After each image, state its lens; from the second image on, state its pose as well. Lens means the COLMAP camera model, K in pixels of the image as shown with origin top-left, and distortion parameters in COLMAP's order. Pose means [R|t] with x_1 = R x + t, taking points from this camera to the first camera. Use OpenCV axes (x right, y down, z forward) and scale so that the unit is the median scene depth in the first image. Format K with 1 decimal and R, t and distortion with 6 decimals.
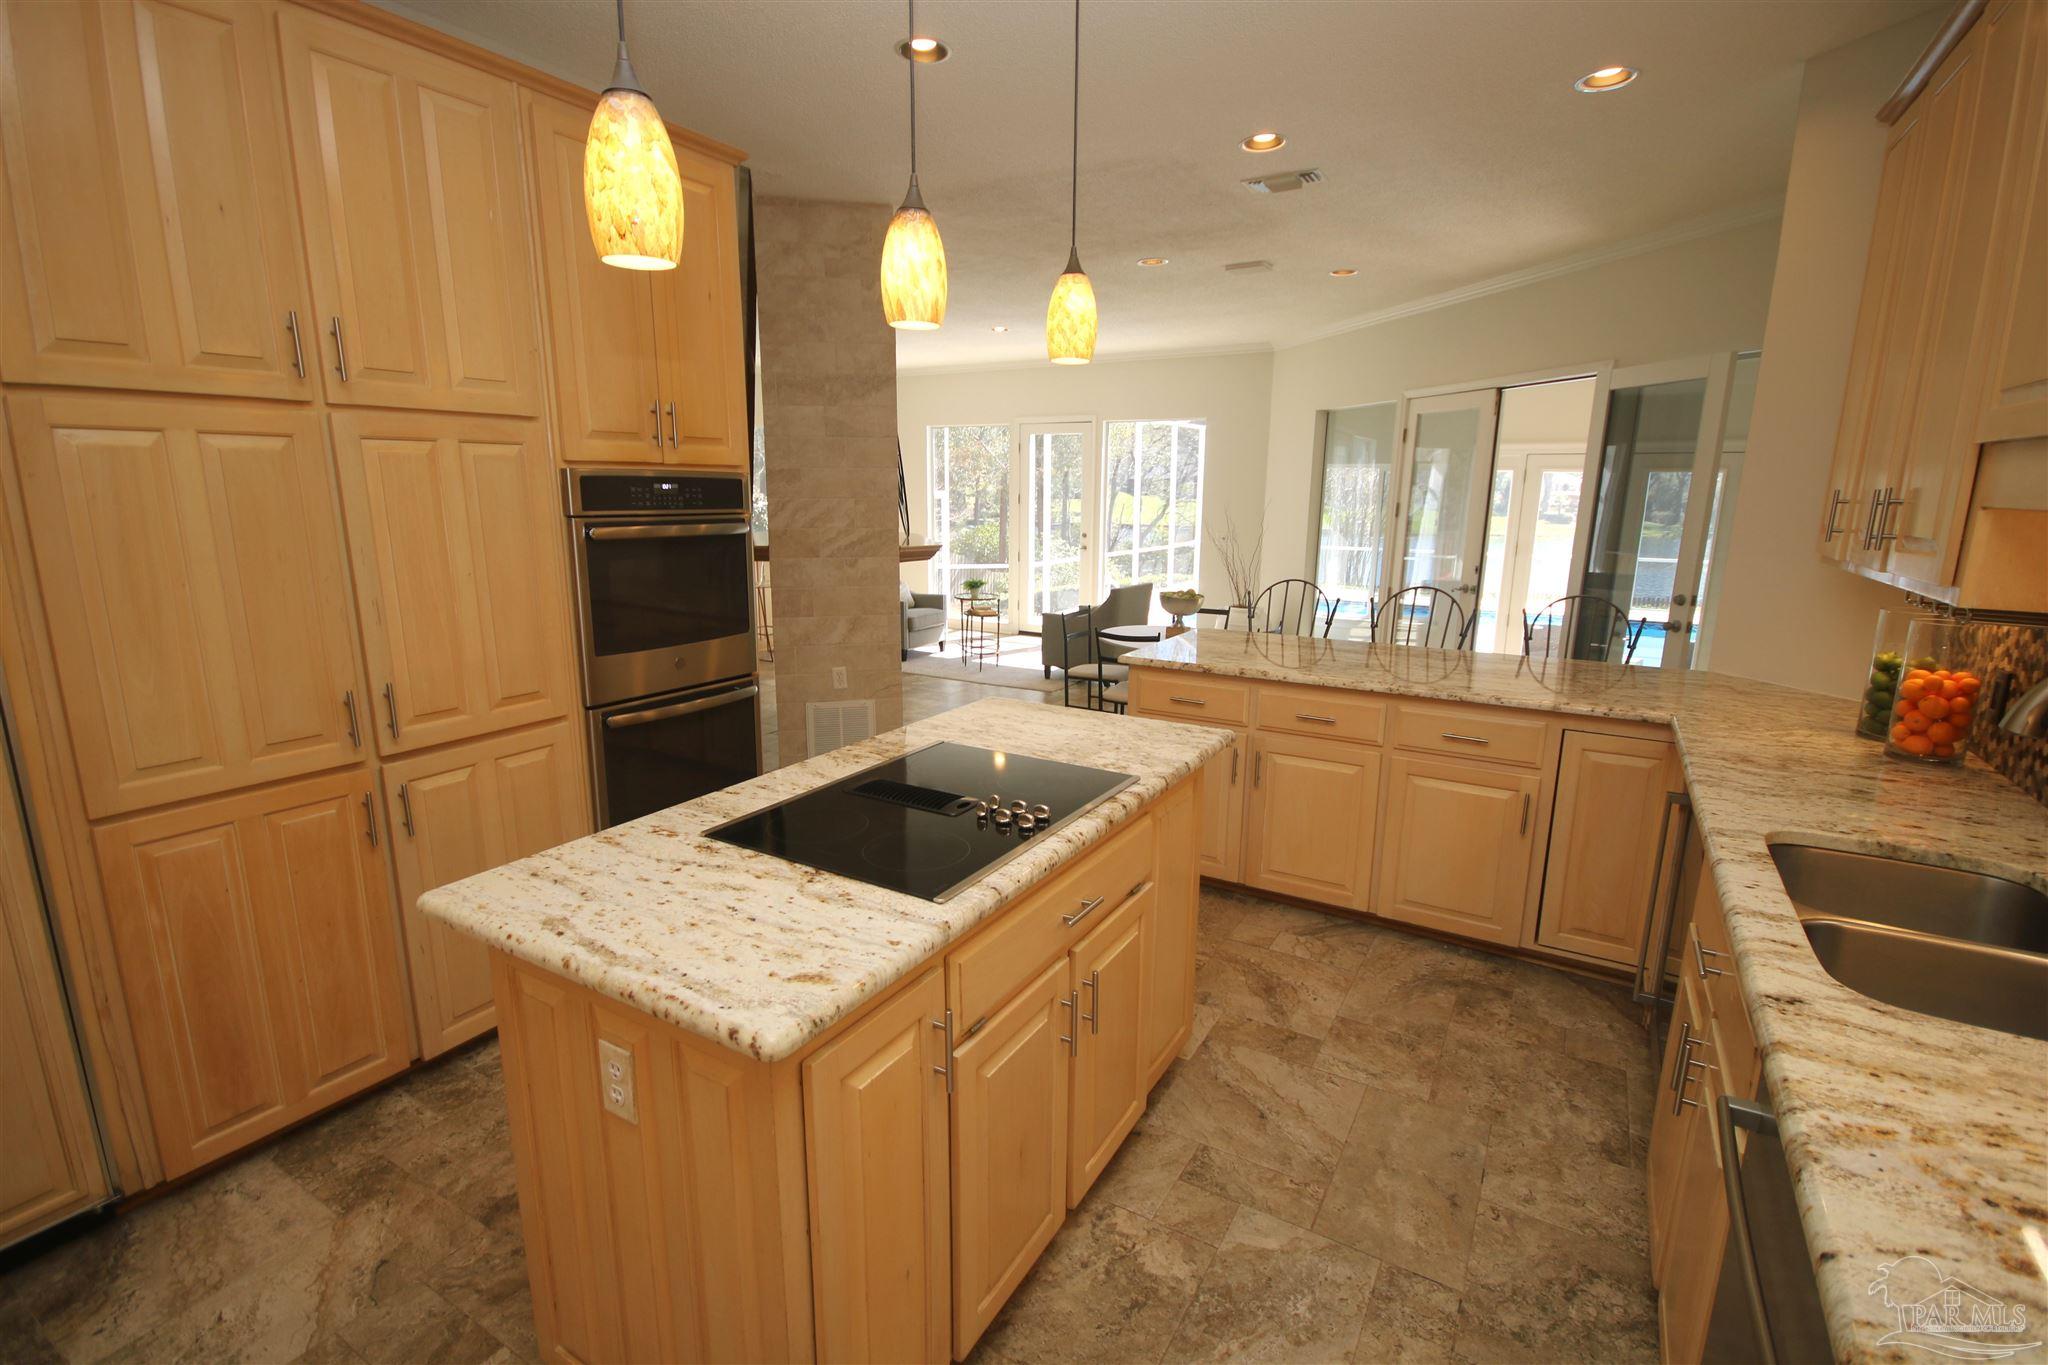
lens RADIAL K [[945.6, 0, 1021.1], [0, 945.6, 687.7], [0, 0, 1]] dist [-0.004009, -0.001052]
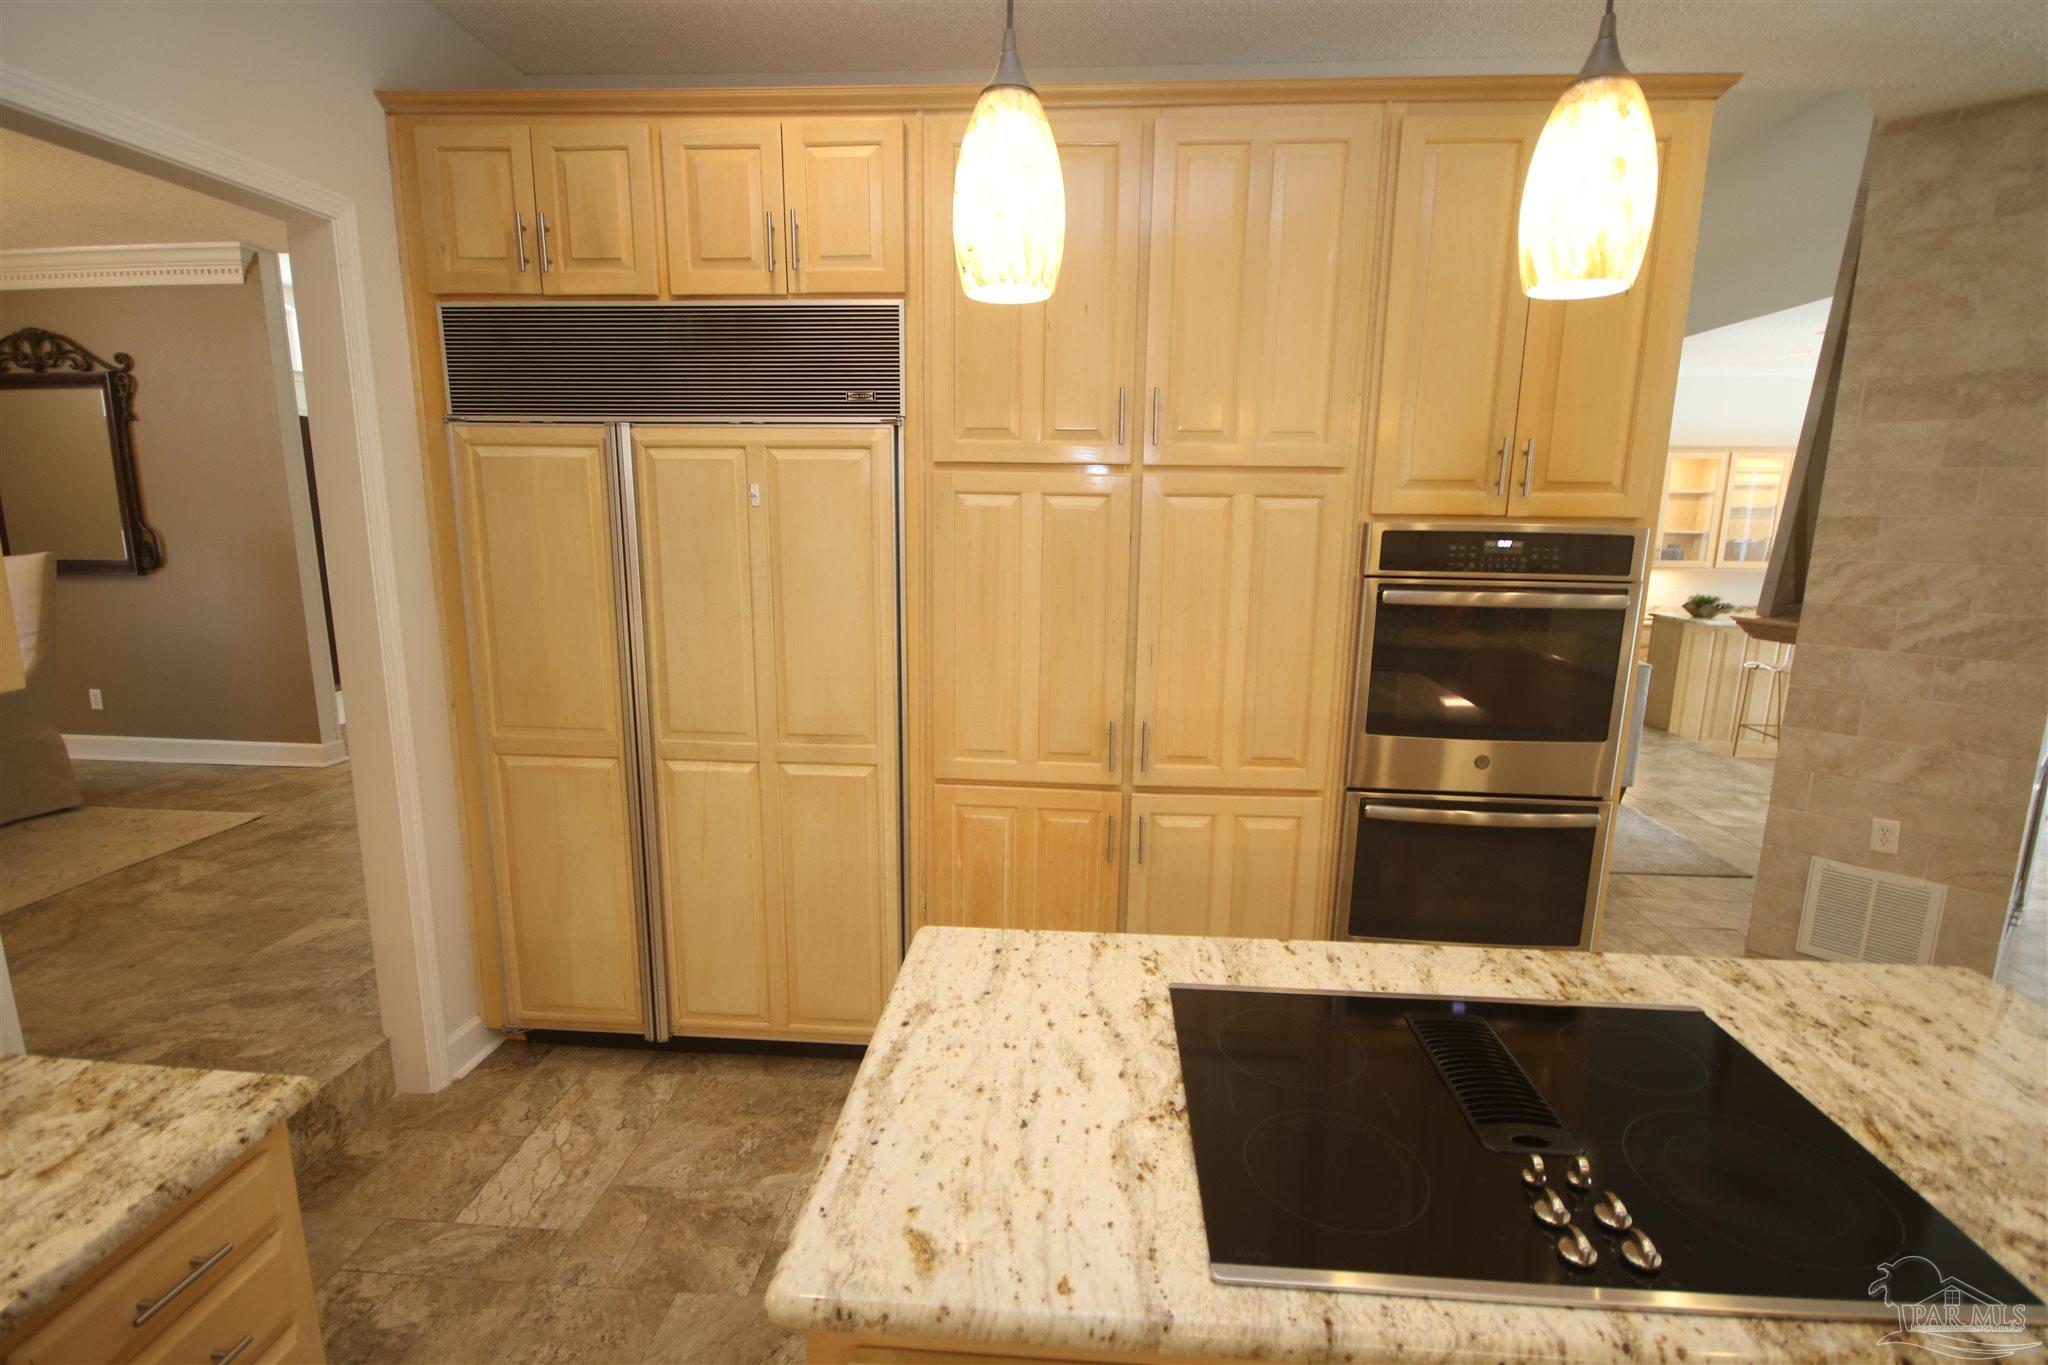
lens RADIAL K [[948.8, 0, 1025.0], [0, 948.8, 680.6], [0, 0, 1]] dist [0.003678, -0.003599]
pose [[0.455094, 0.158766, -0.876175, 0.194545], [-0.197735, 0.977427, 0.074407, -0.096211], [0.868211, 0.139389, 0.476215, 0.336863]]
